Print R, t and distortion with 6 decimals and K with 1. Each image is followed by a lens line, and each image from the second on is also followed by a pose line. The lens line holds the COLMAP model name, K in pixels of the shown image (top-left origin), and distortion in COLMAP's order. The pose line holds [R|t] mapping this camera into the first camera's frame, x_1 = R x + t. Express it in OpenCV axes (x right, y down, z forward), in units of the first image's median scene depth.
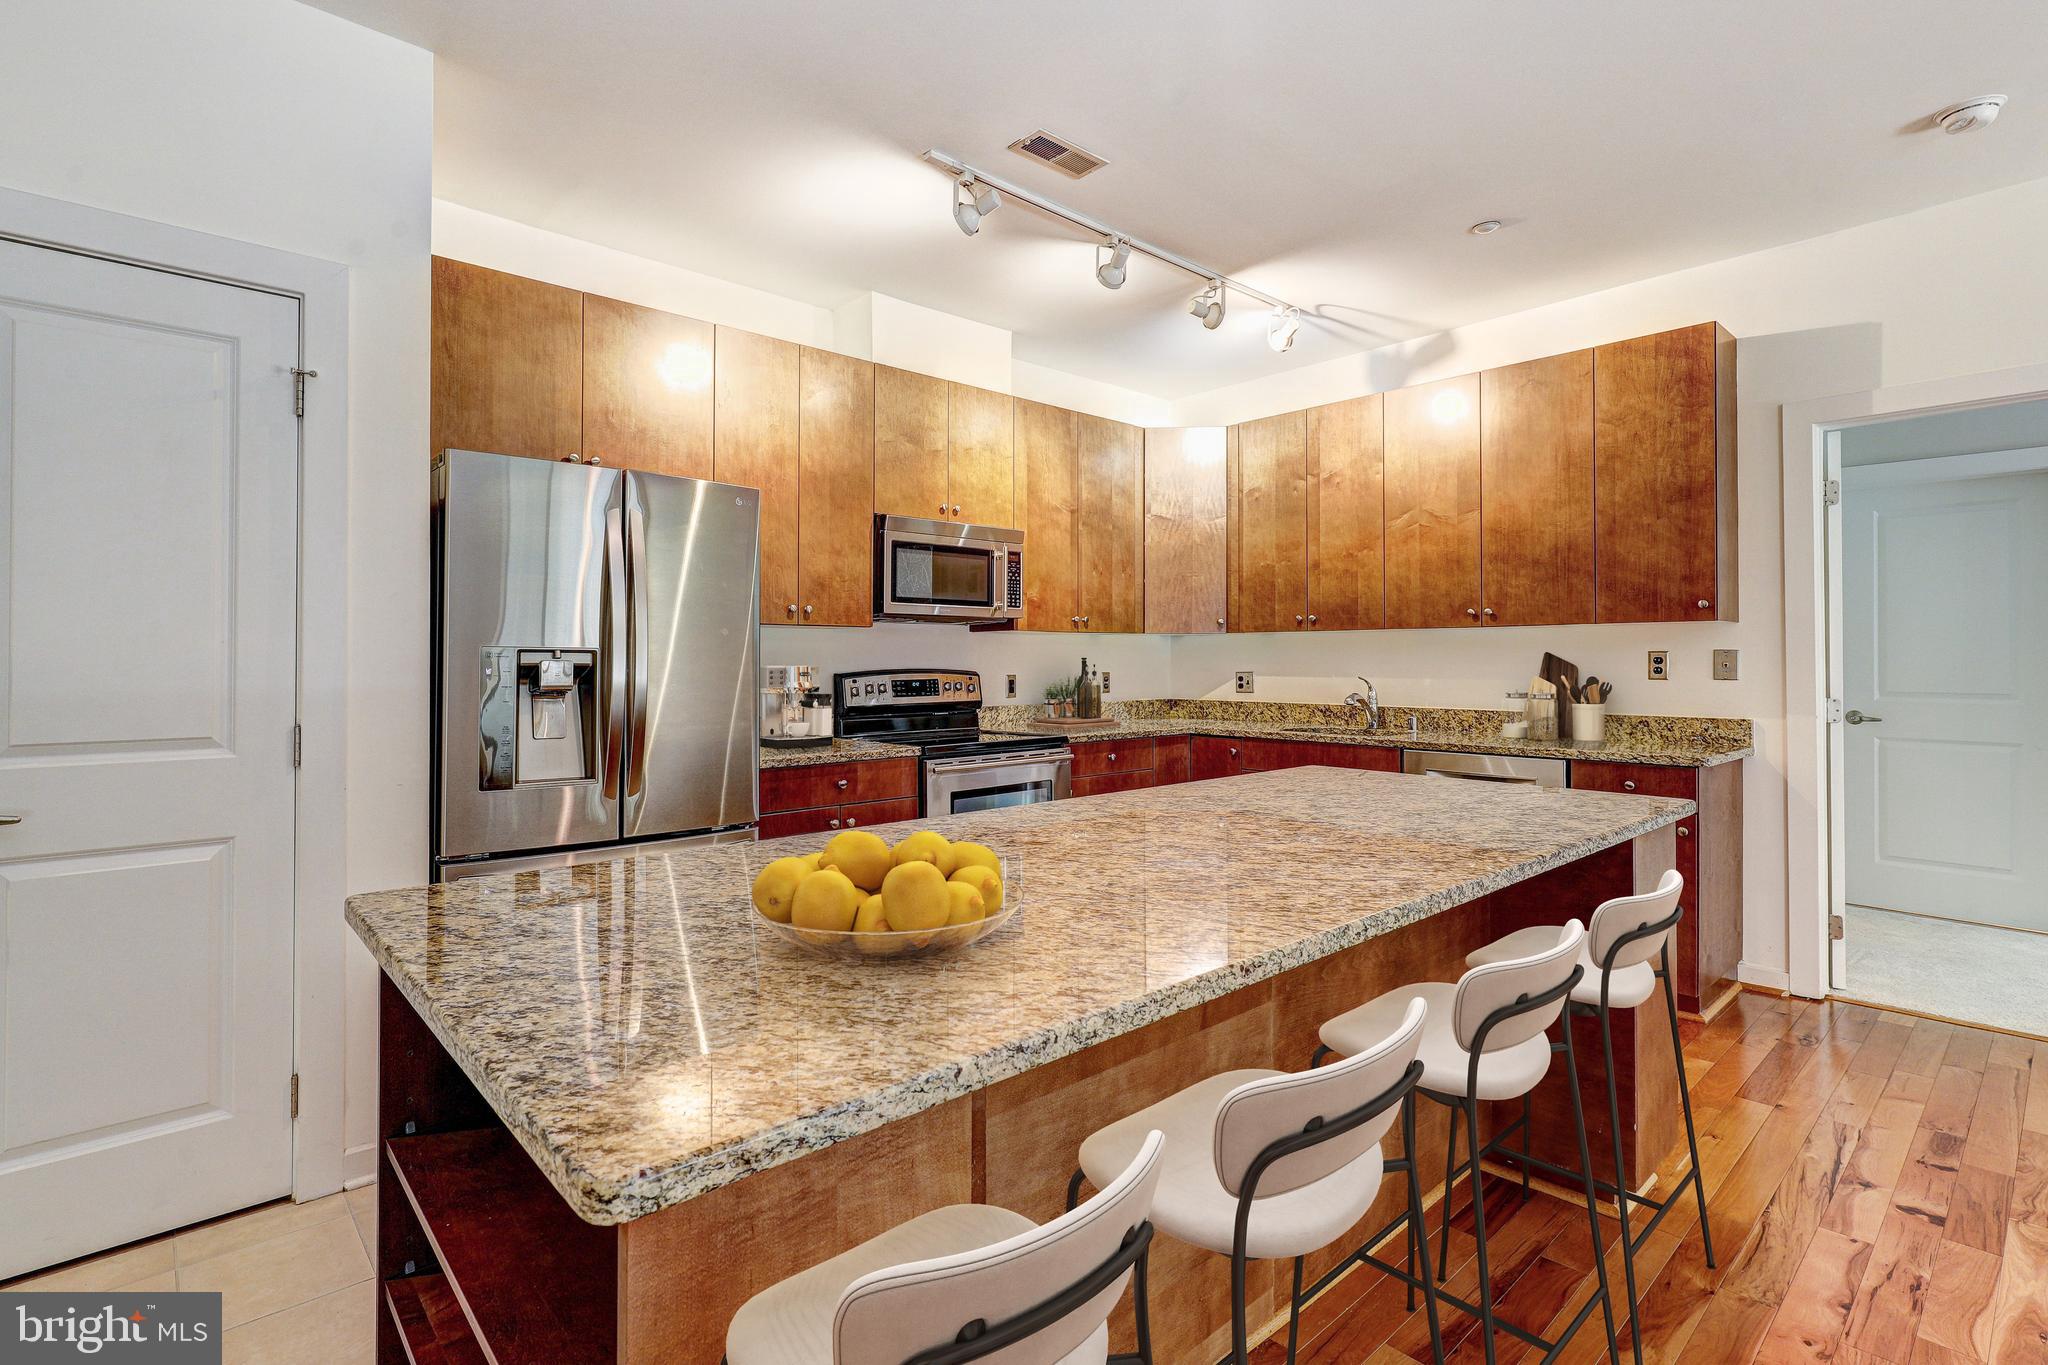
lens RADIAL K [[983.7, 0, 1009.3], [0, 983.7, 653.6], [0, 0, 1]] dist [0.000512, 0.001764]
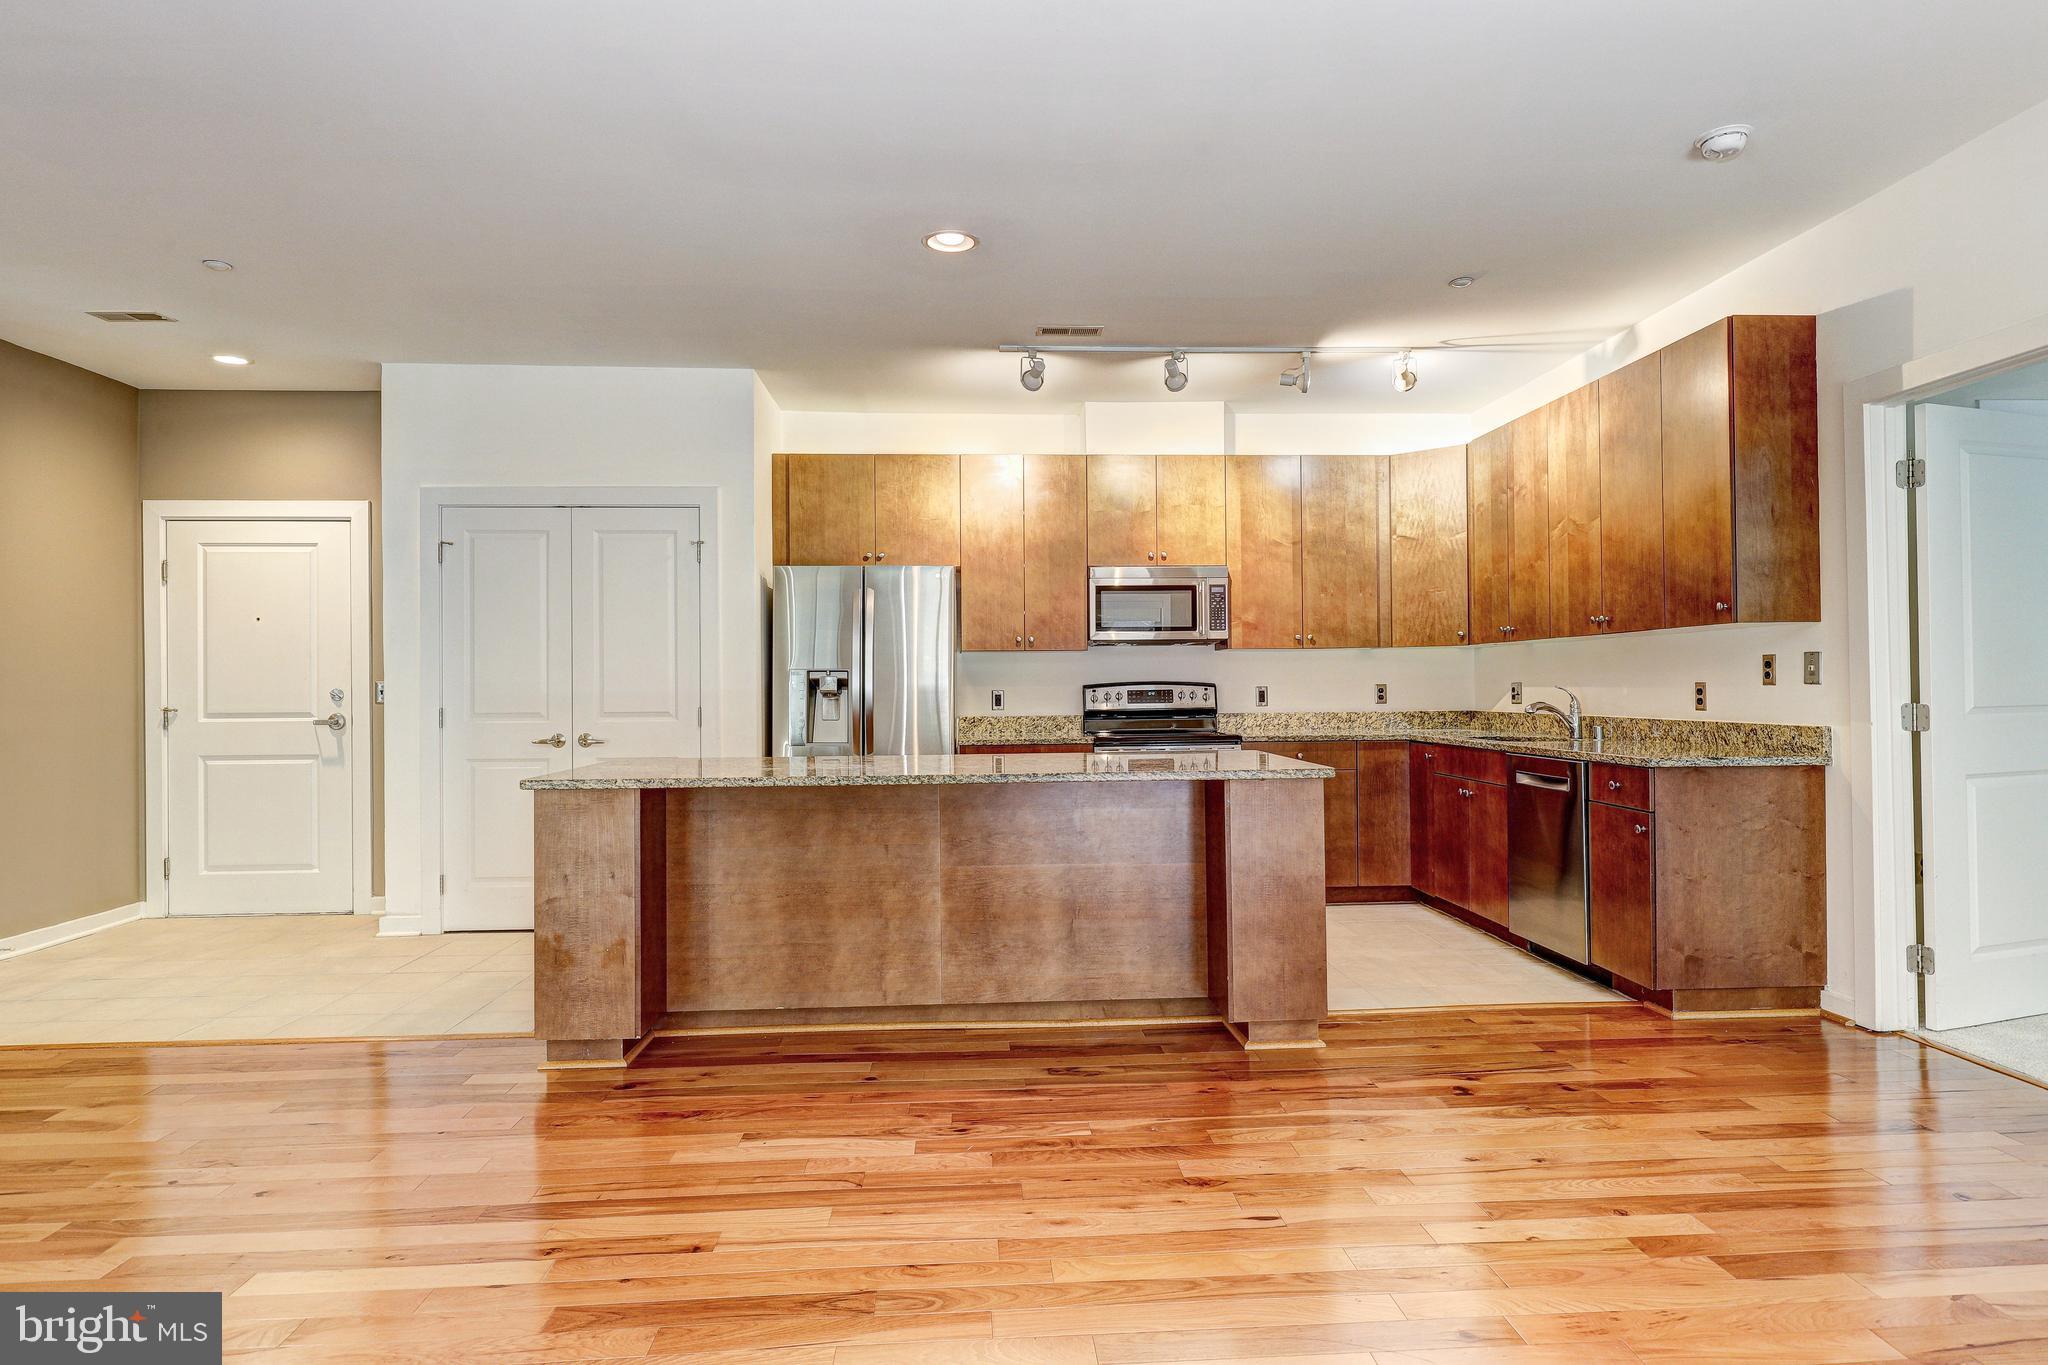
lens RADIAL K [[1130.5, 0, 1029.3], [0, 1130.5, 683.2], [0, 0, 1]] dist [-0.000599, -0.001575]
pose [[0.787978, -0.007910, -0.615653, 0.721295], [0.012897, 0.999910, 0.003661, 0.010996], [0.615569, -0.010825, 0.788009, -0.264576]]
